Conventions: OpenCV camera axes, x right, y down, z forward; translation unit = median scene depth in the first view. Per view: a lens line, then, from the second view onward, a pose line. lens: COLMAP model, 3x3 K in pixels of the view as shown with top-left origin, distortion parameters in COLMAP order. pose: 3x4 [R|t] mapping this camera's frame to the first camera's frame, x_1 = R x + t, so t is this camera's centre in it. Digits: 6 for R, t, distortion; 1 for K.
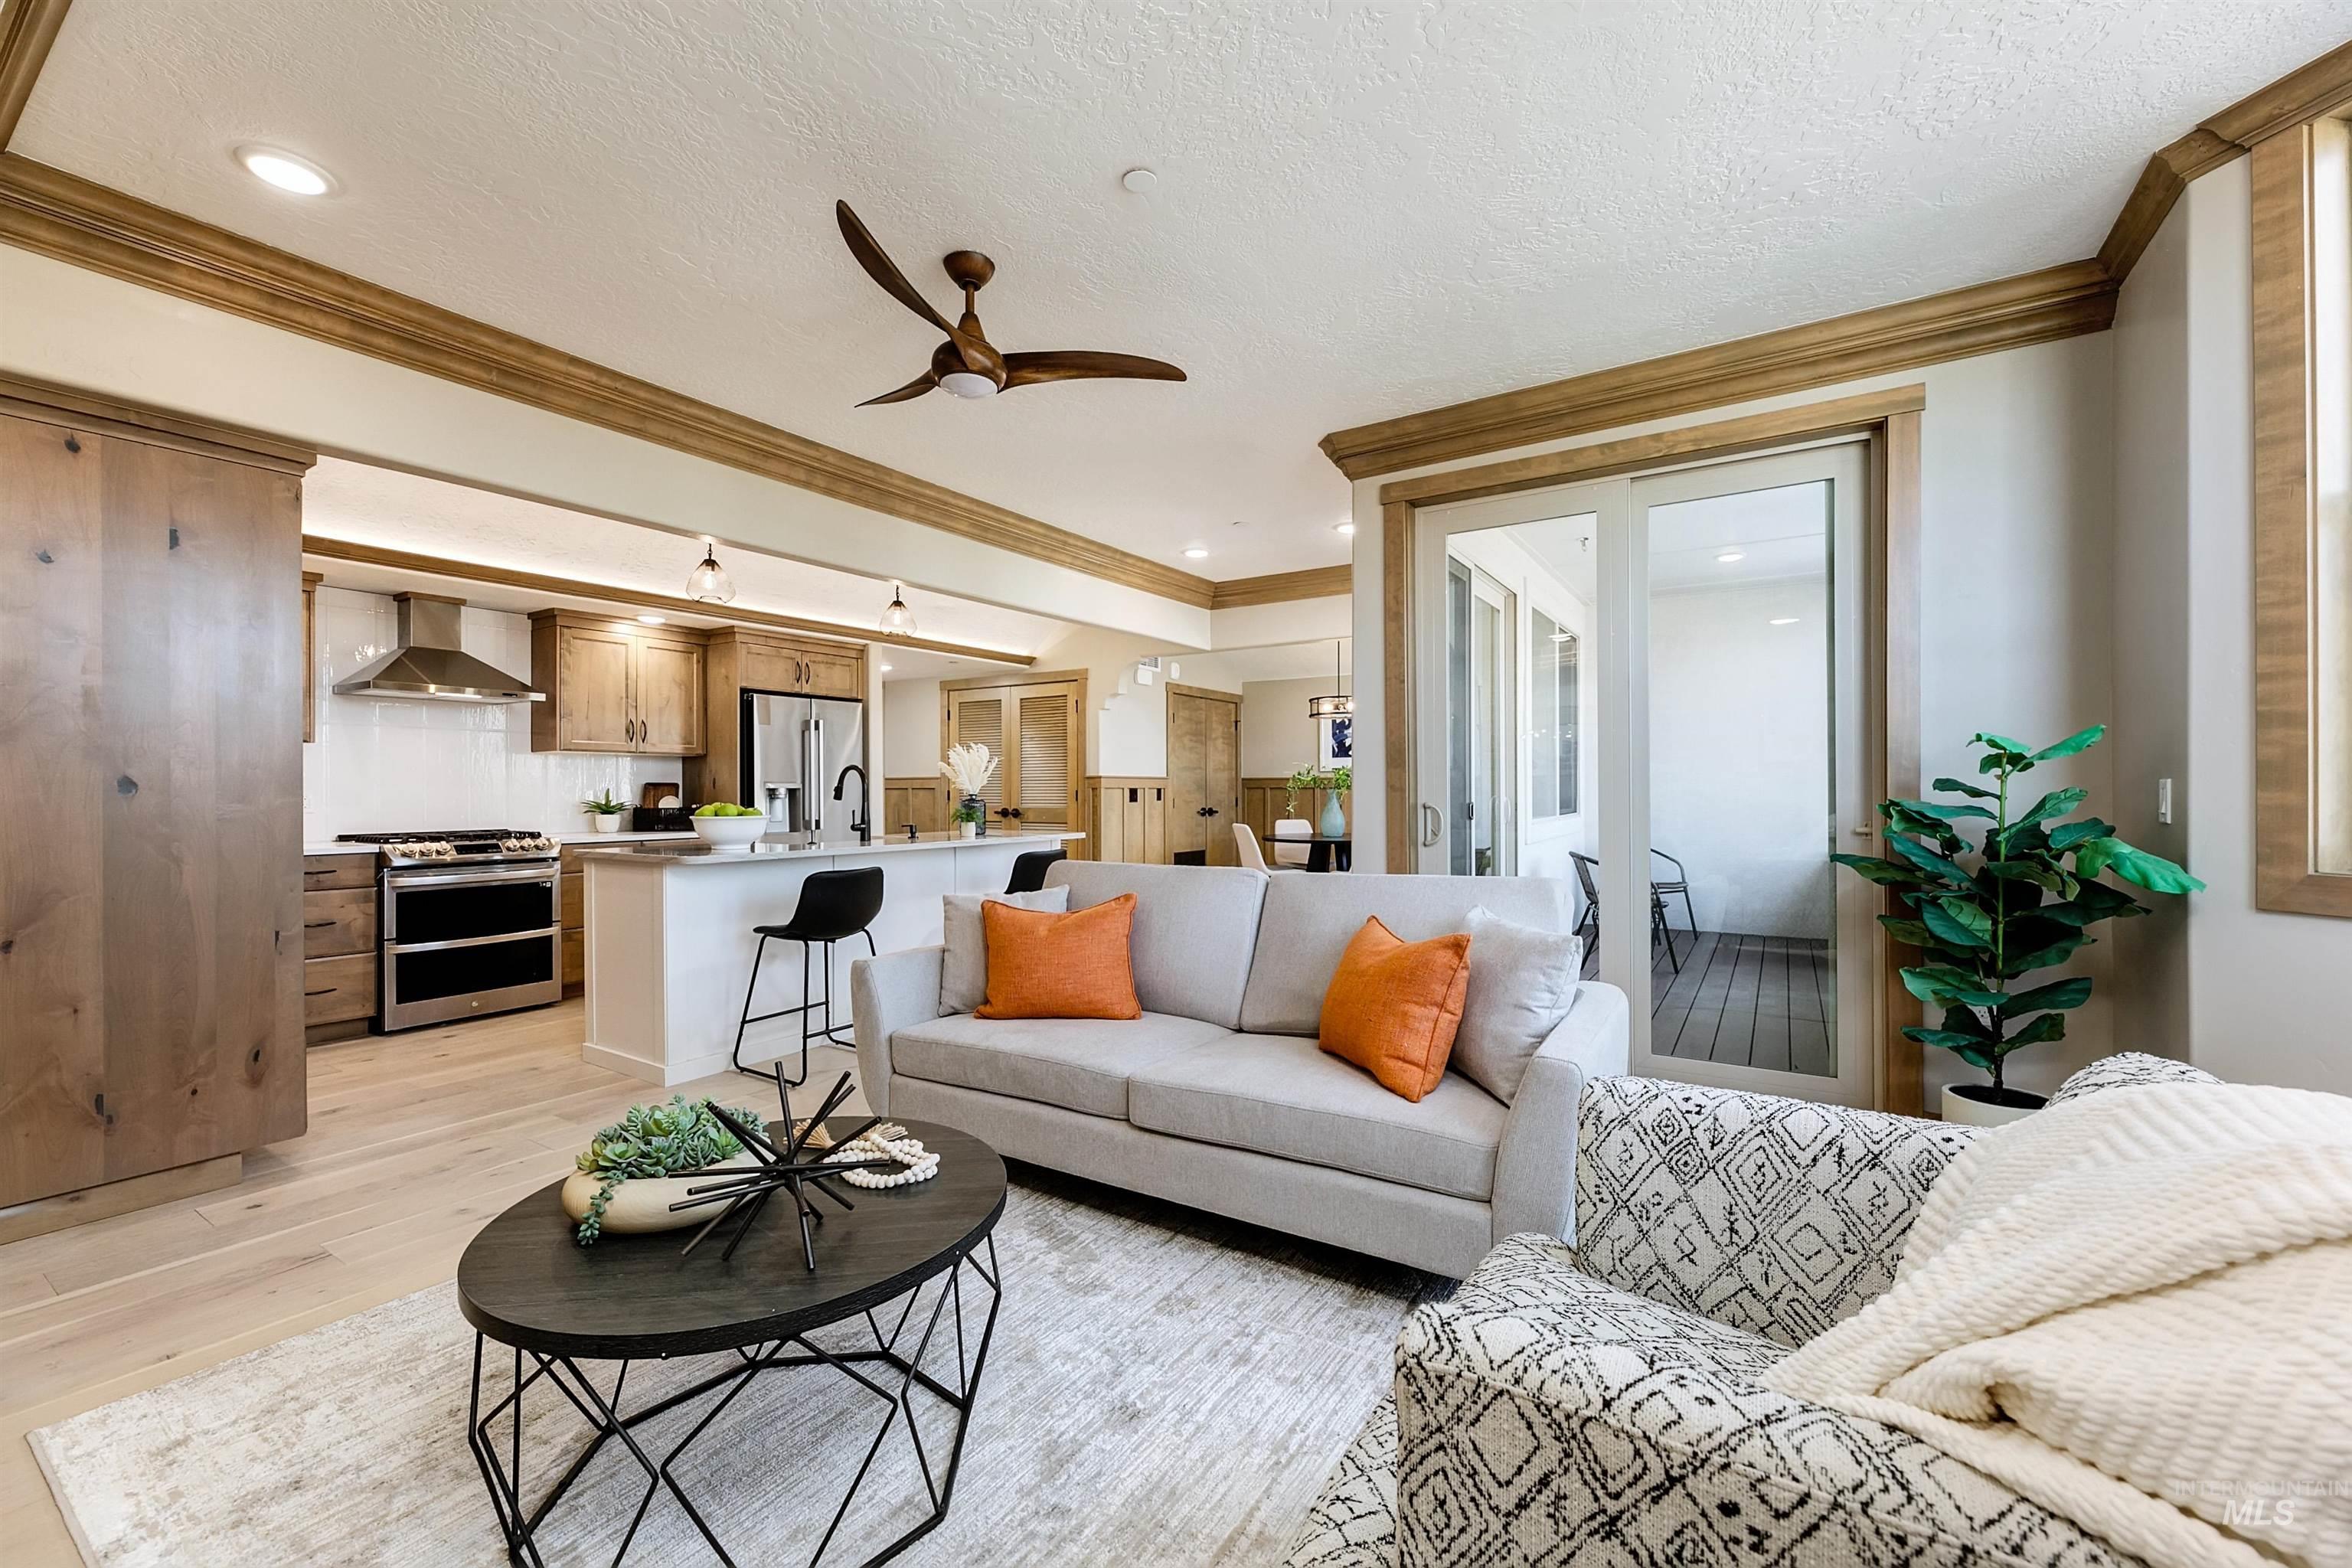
lens RADIAL K [[949.7, 0, 1181.9], [0, 949.7, 795.2], [0, 0, 1]] dist [0.002766, 0.000756]
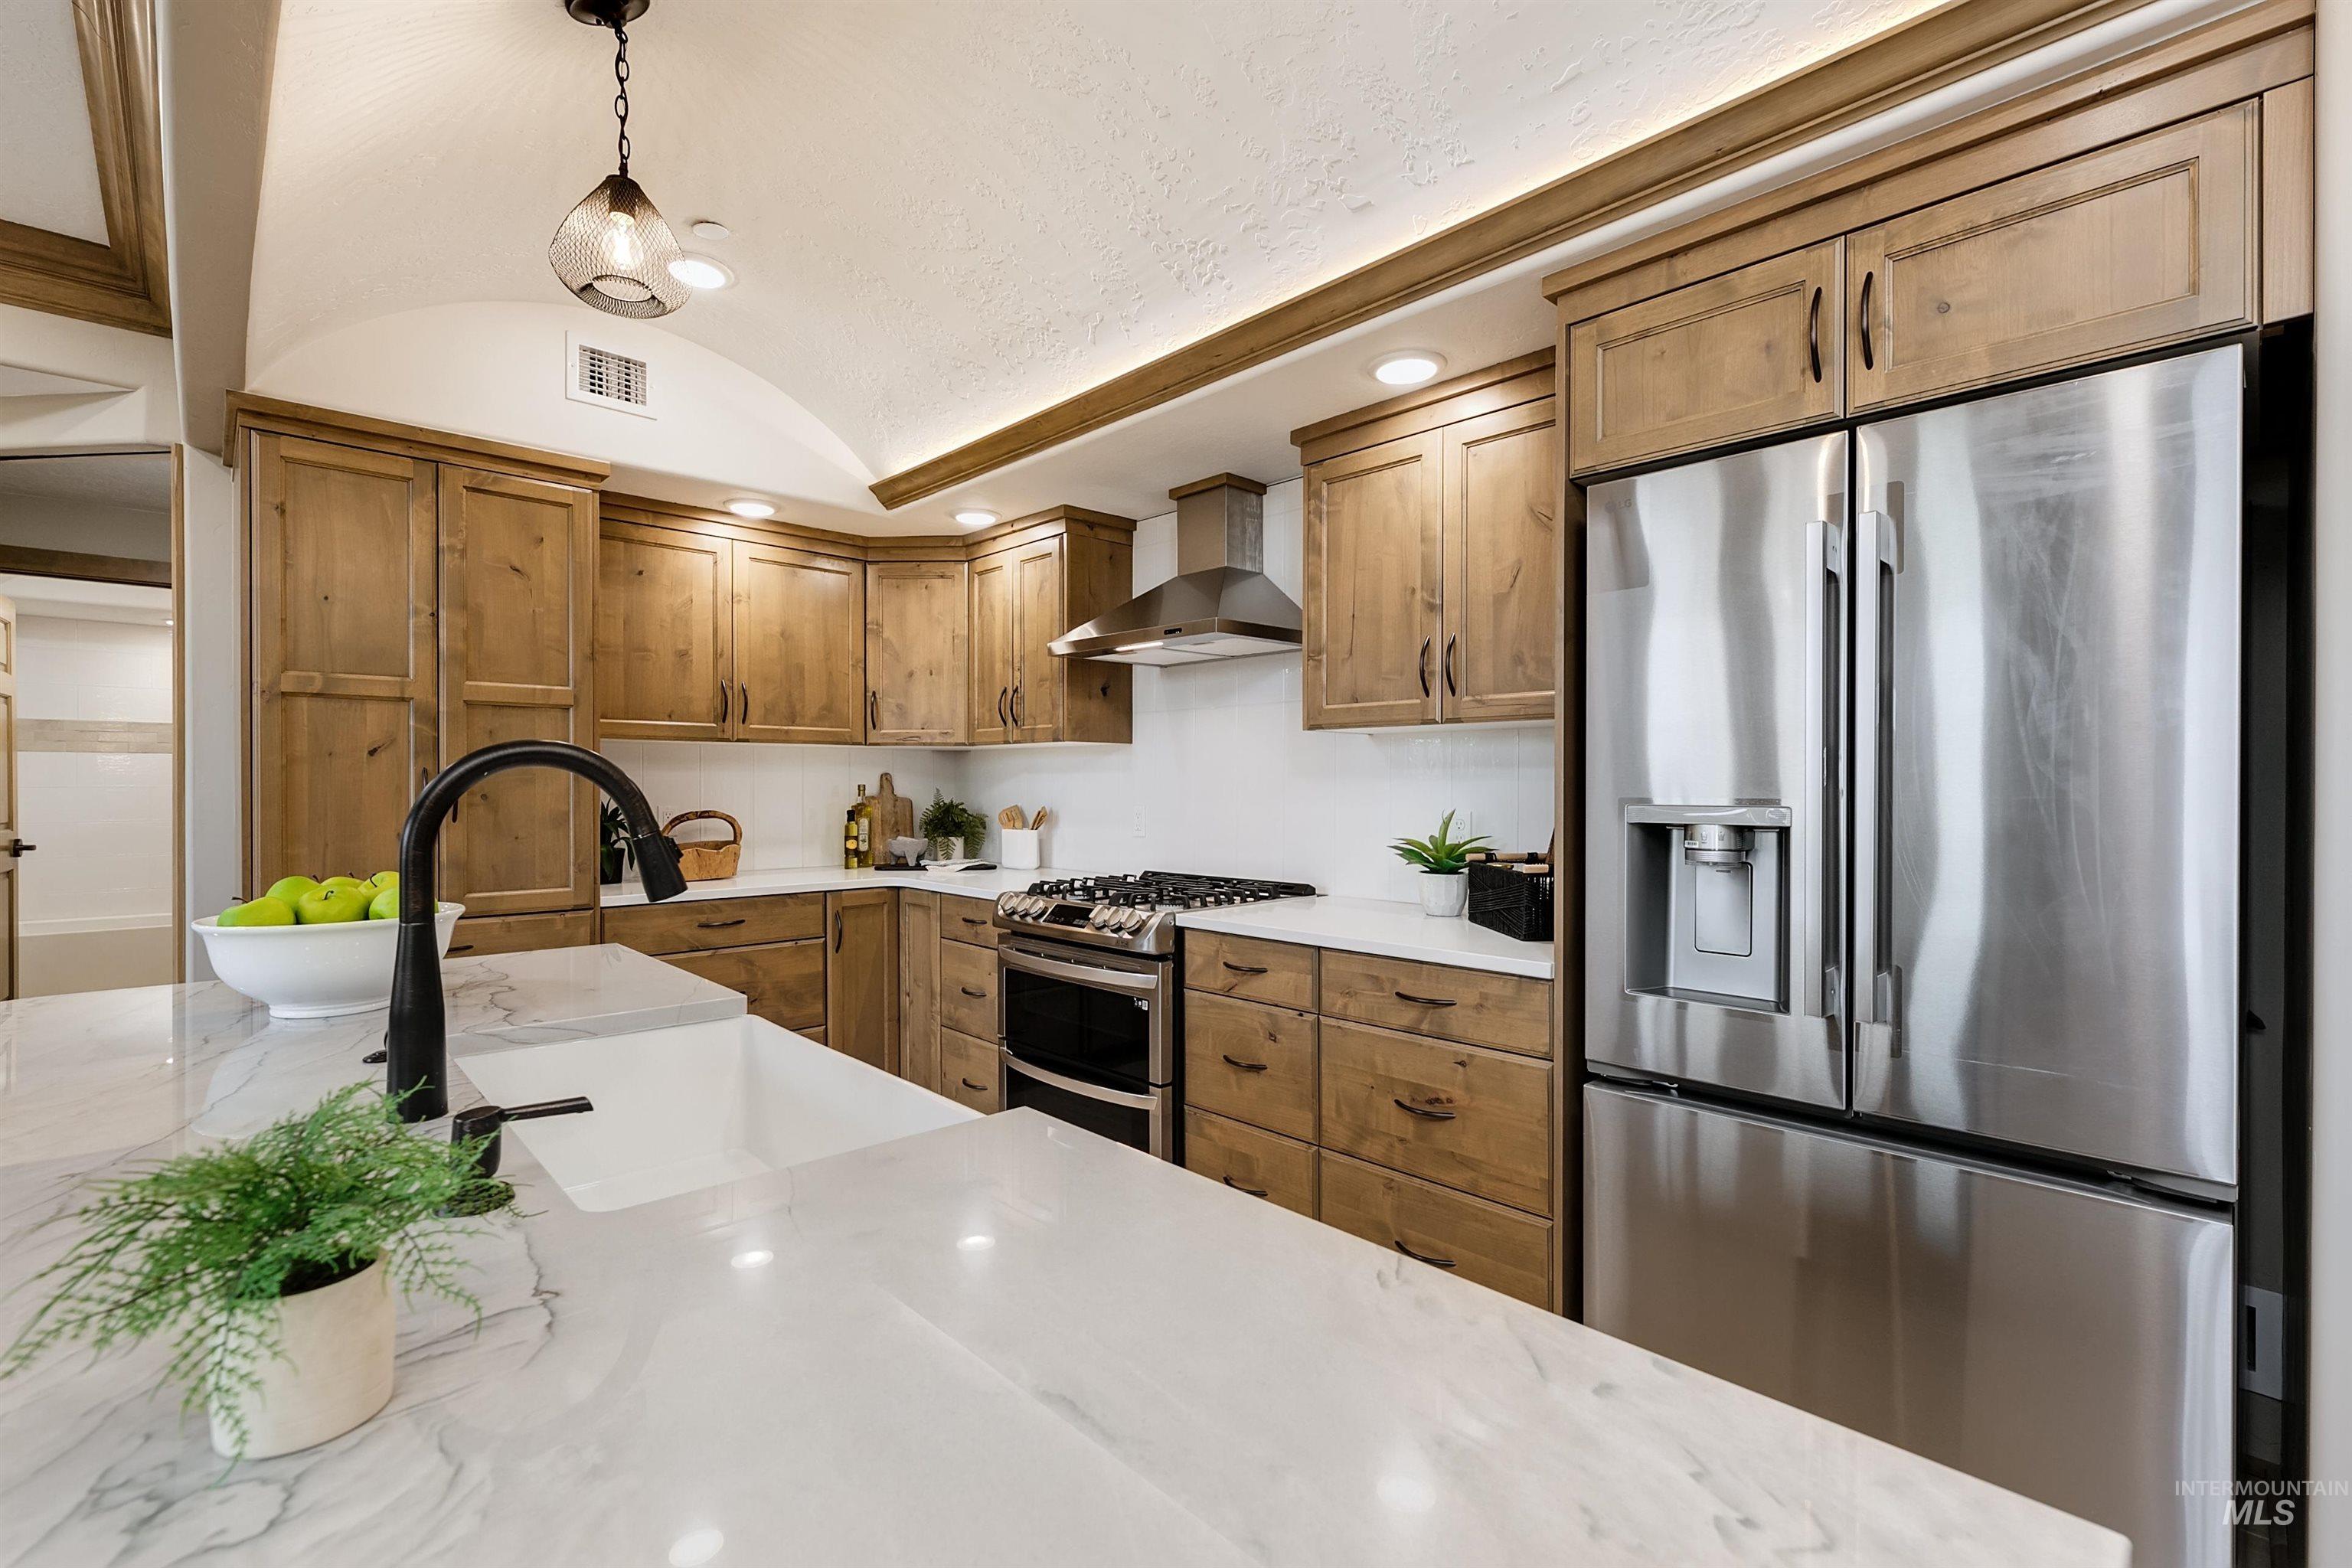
lens RADIAL K [[1046.3, 0, 1179.0], [0, 1046.3, 789.2], [0, 0, 1]] dist [0.008202, 0.000149]
pose [[-0.238193, 0.005393, -0.971203, -0.135015], [-0.006064, 0.999957, 0.007040, -0.021194], [0.971199, 0.007566, -0.238150, 1.075832]]
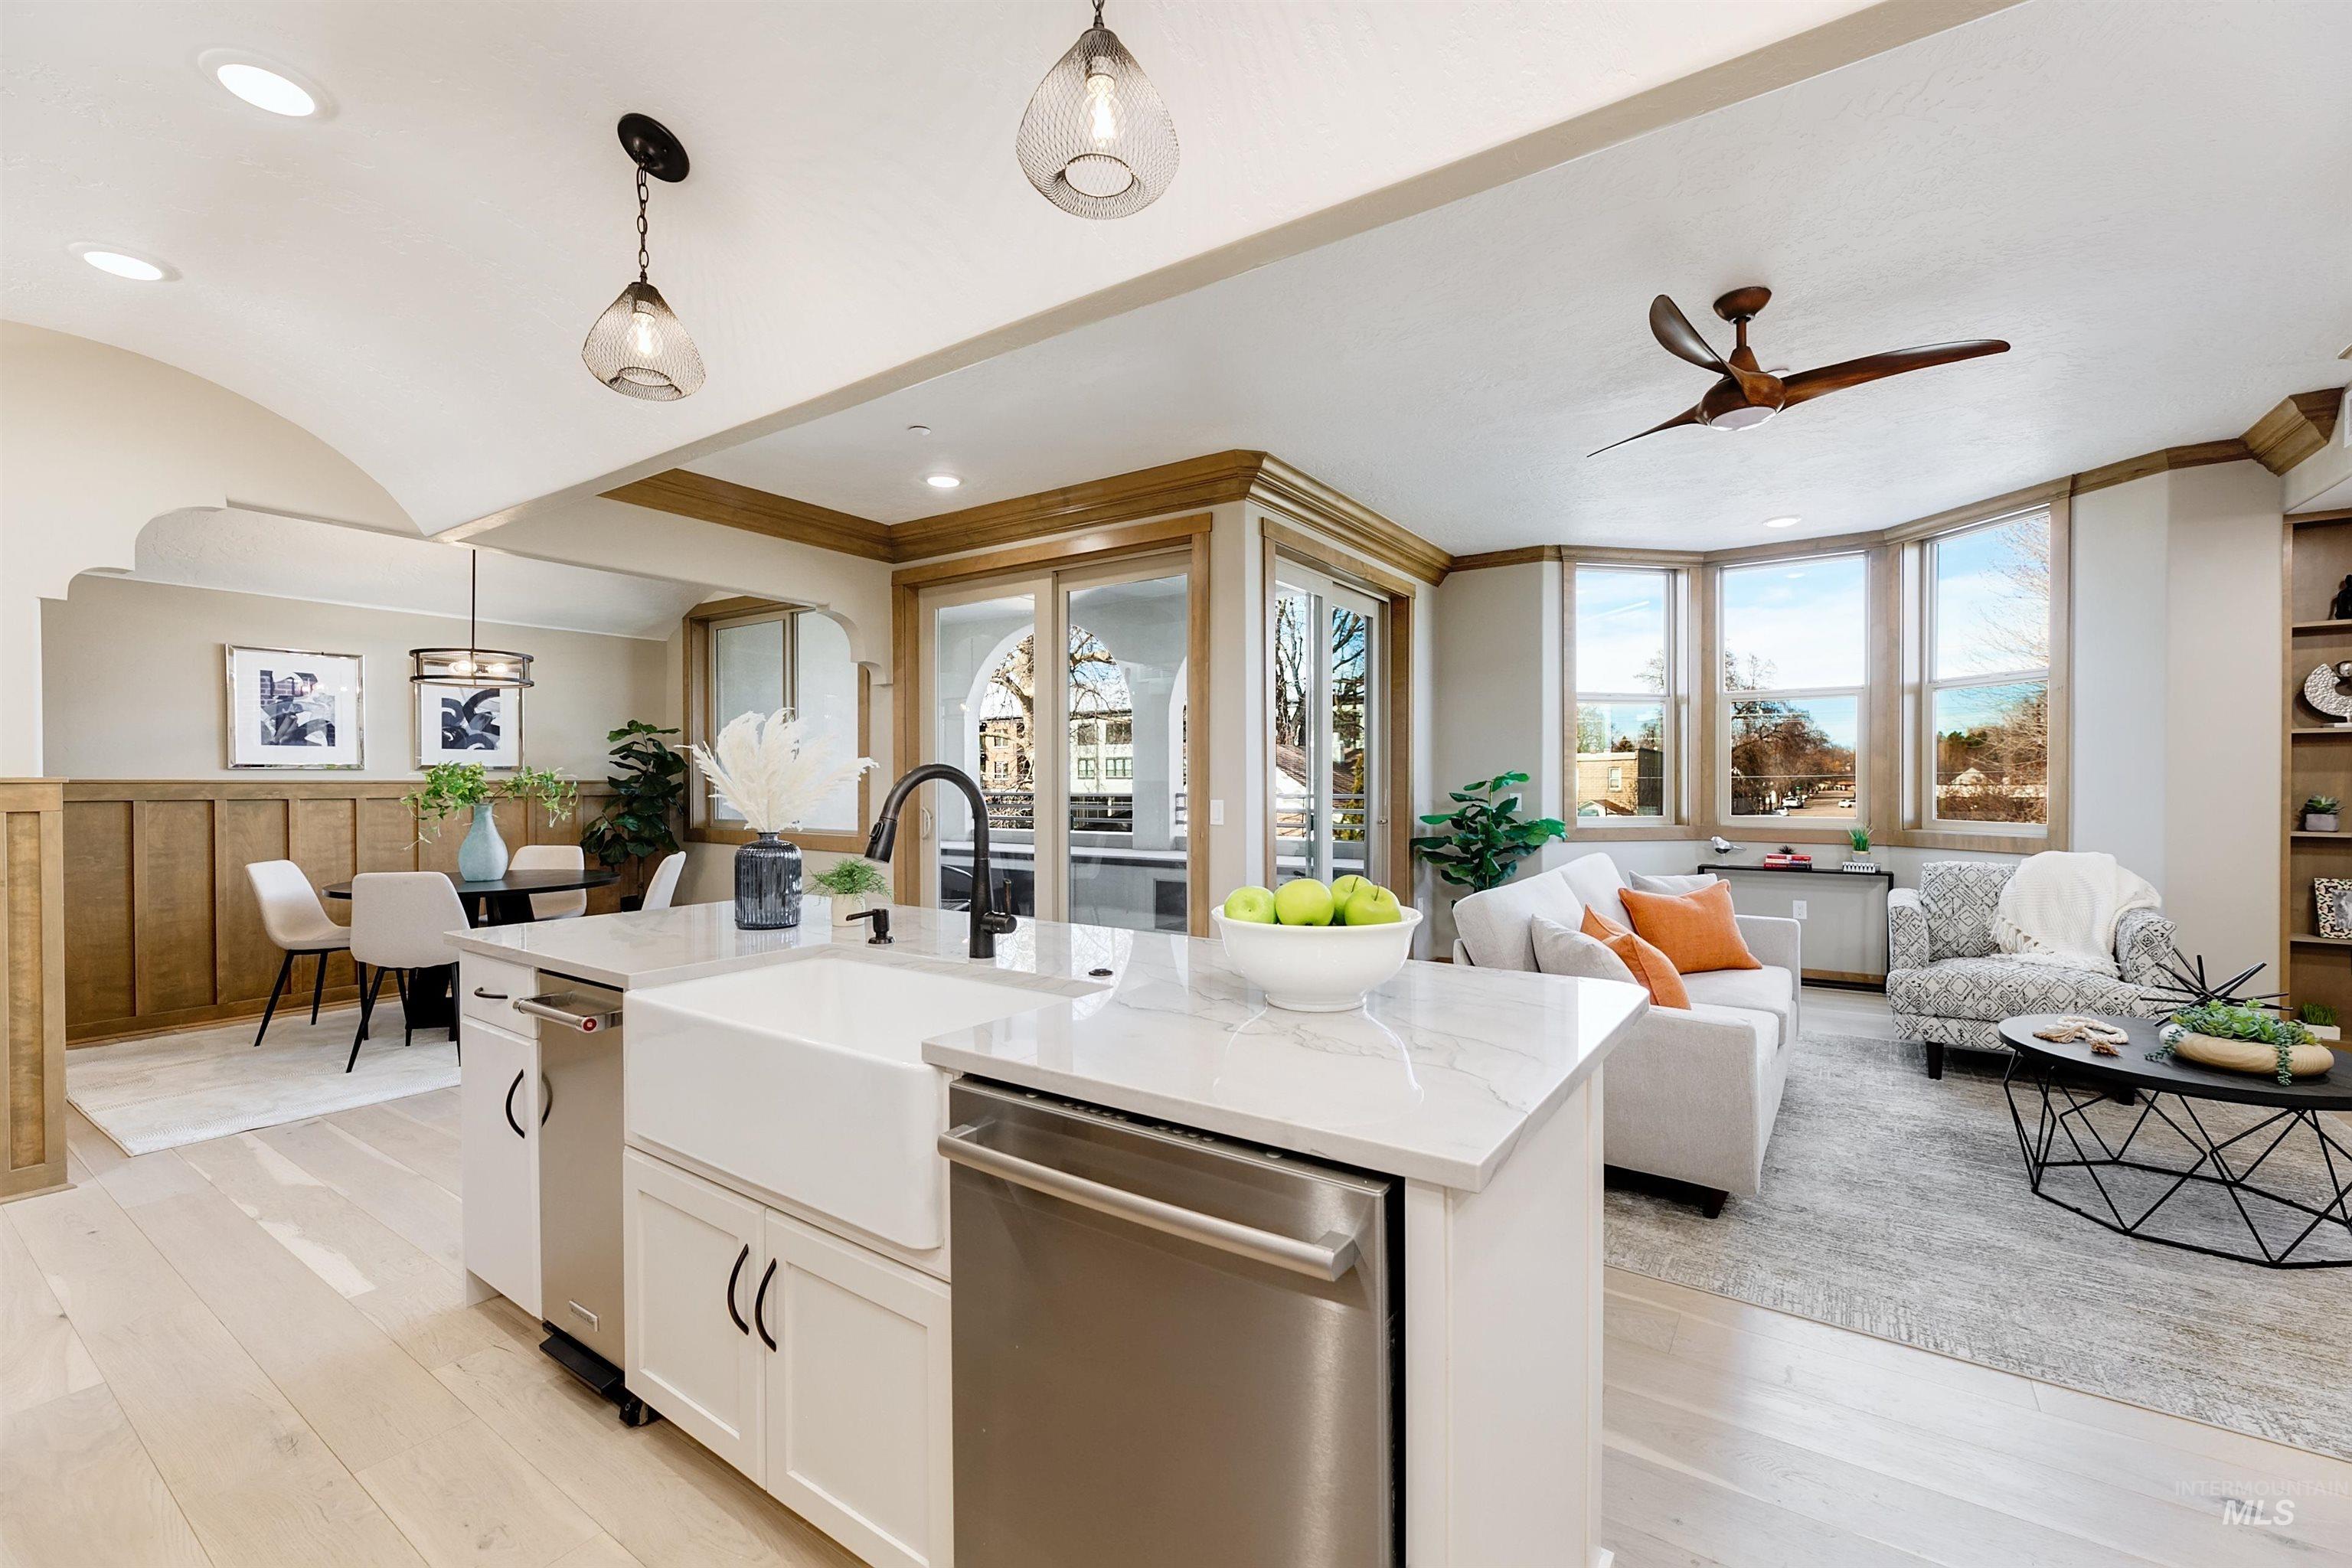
lens RADIAL K [[949.7, 0, 1202.0], [0, 949.7, 787.9], [0, 0, 1]] dist [0.002766, 0.000756]
pose [[0.012011, -0.003873, 0.999920, -0.641122], [0.009071, 0.999952, 0.003764, -0.021276], [-0.999887, 0.009025, 0.012046, 0.813274]]
